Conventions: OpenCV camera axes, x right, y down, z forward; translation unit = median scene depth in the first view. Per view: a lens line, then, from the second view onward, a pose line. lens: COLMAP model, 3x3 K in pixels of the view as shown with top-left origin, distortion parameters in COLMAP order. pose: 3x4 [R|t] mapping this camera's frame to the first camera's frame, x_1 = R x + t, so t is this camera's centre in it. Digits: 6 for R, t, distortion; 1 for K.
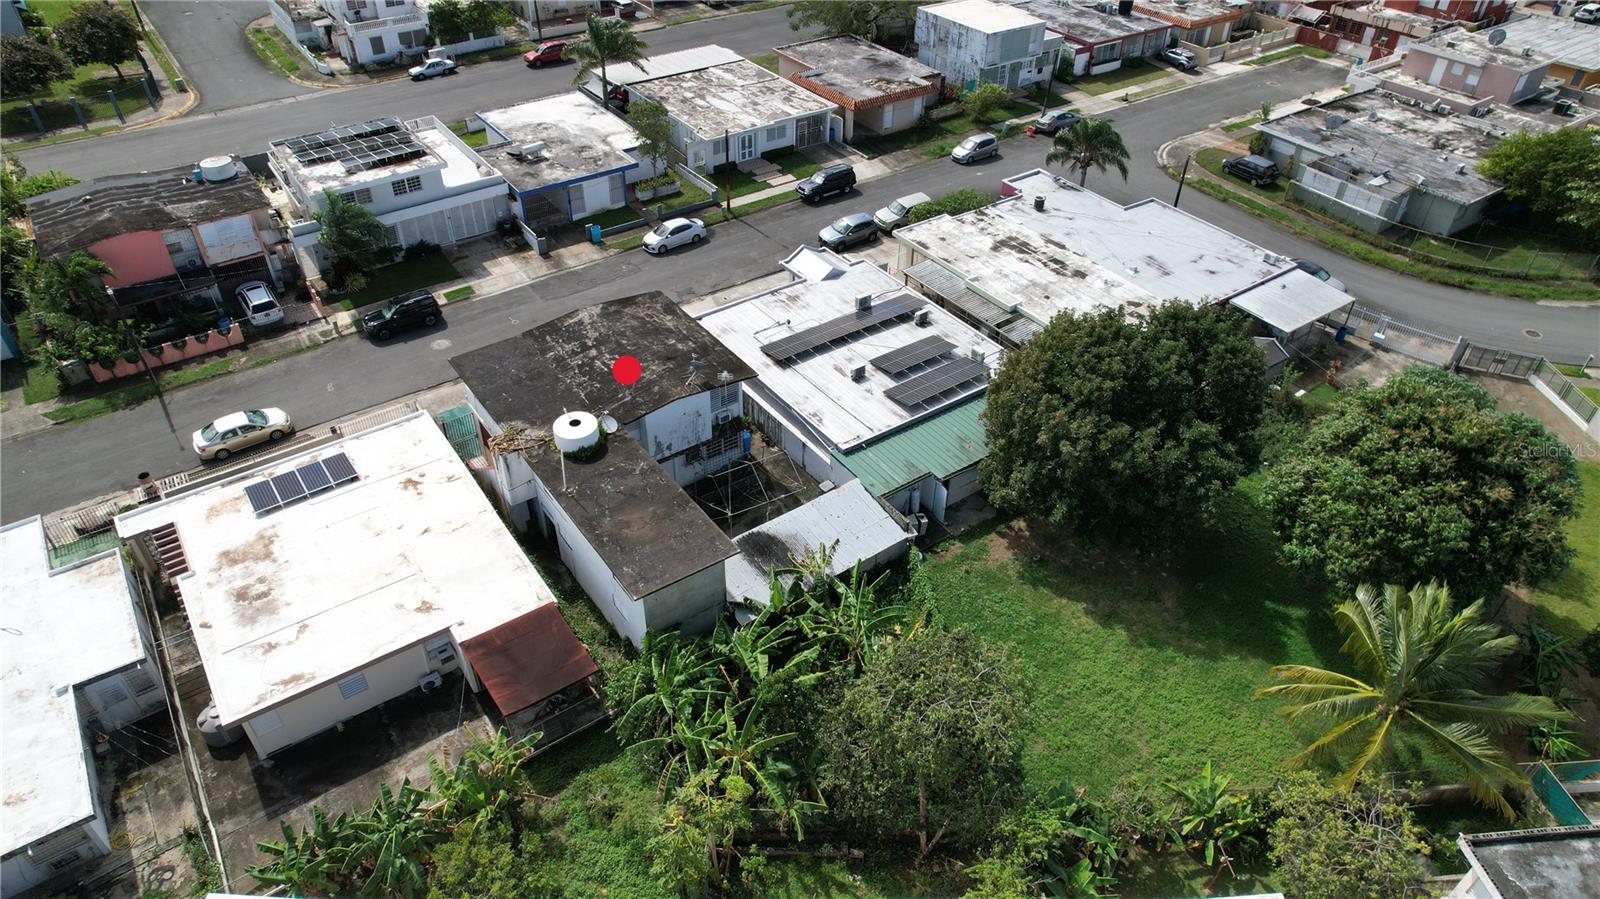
lens RADIAL K [[1020.4, 0, 805.7], [0, 1020.4, 455.8], [0, 0, 1]] dist [-0.072327, 0.059881]
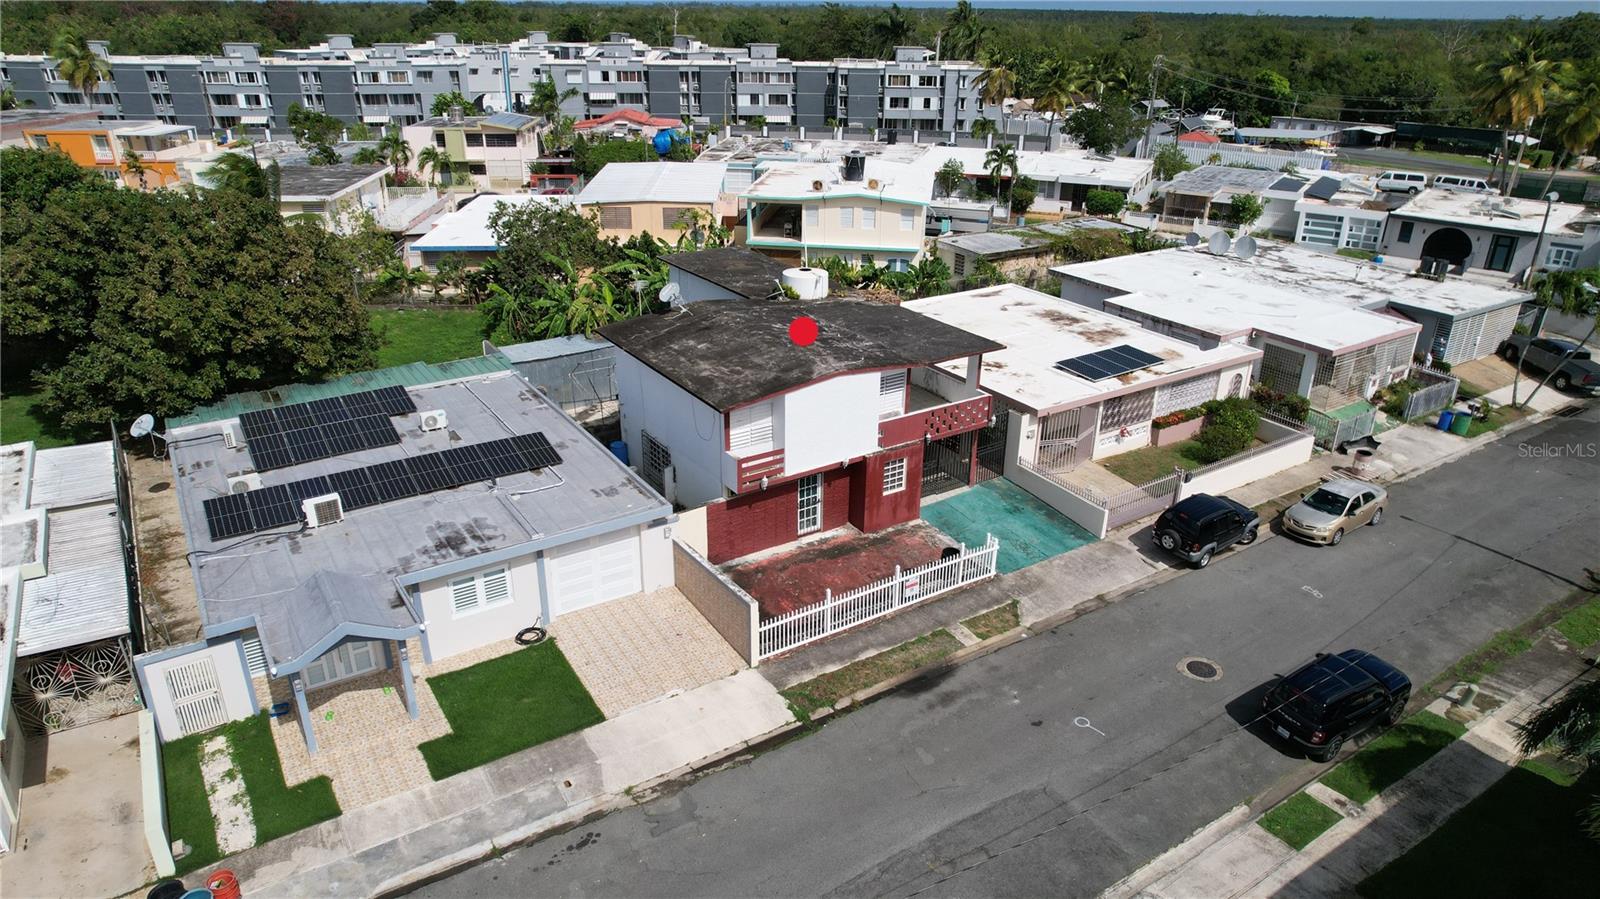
lens RADIAL K [[1020.4, 0, 805.7], [0, 1020.4, 455.8], [0, 0, 1]] dist [-0.072327, 0.059881]
pose [[-0.999001, -0.039942, 0.020048, -0.207208], [-0.000012, 0.448813, 0.893626, -0.663963], [-0.044691, 0.892732, -0.448365, 1.296000]]
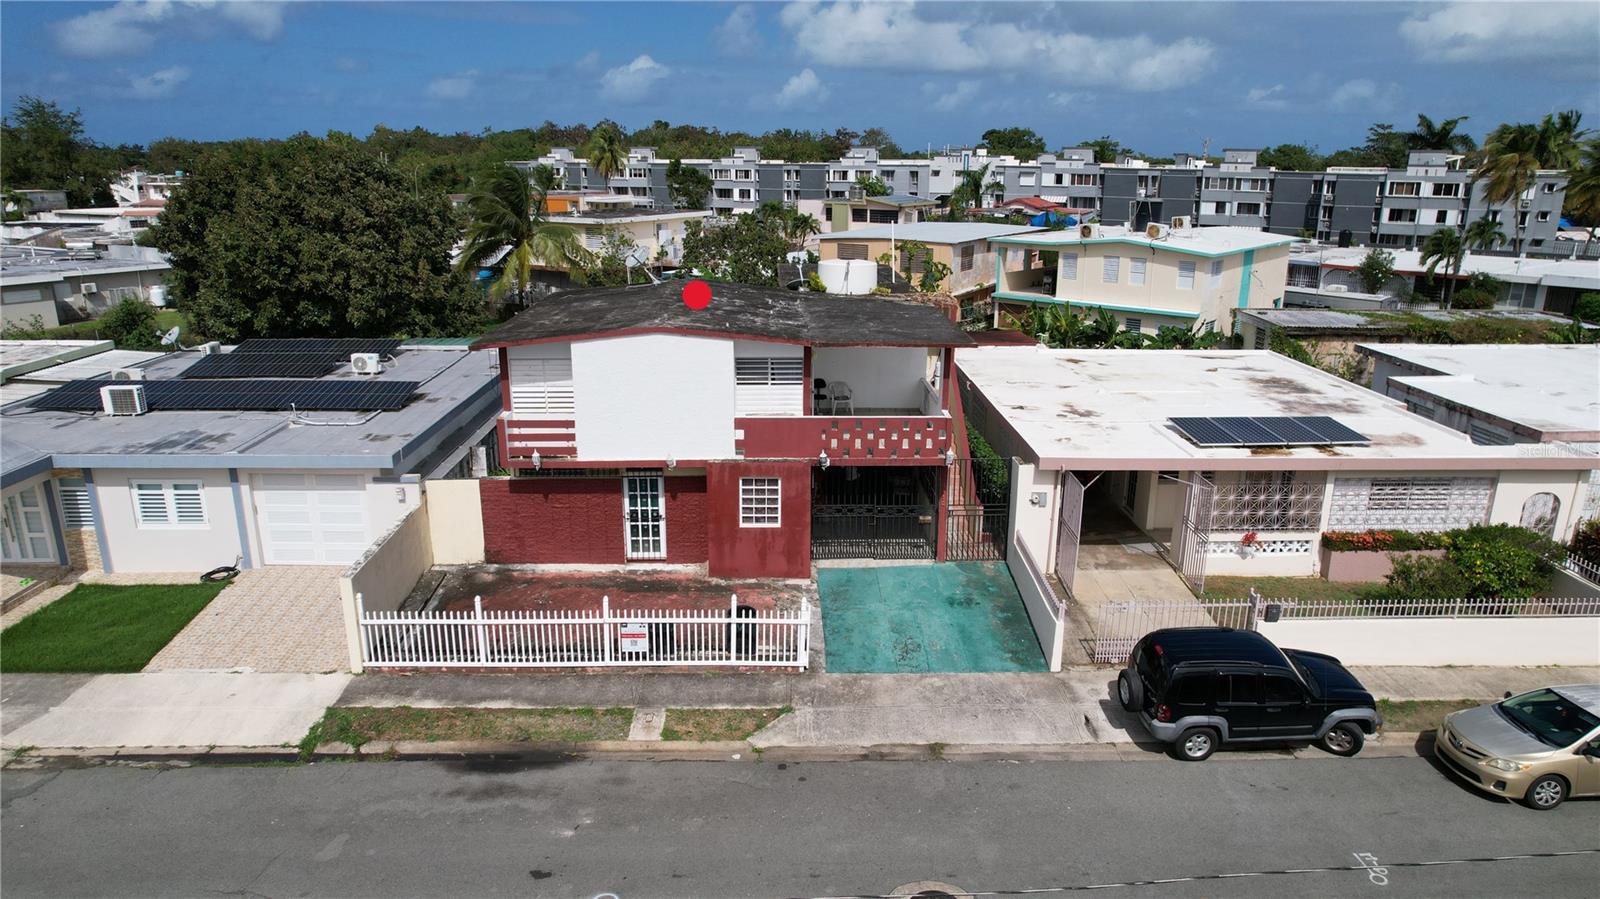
lens RADIAL K [[1020.4, 0, 805.7], [0, 1020.4, 455.8], [0, 0, 1]] dist [-0.072327, 0.059881]
pose [[-0.832882, -0.175564, 0.524867, -0.503365], [0.334512, 0.595840, 0.730121, -0.407492], [-0.440919, 0.783679, -0.437536, 1.183714]]
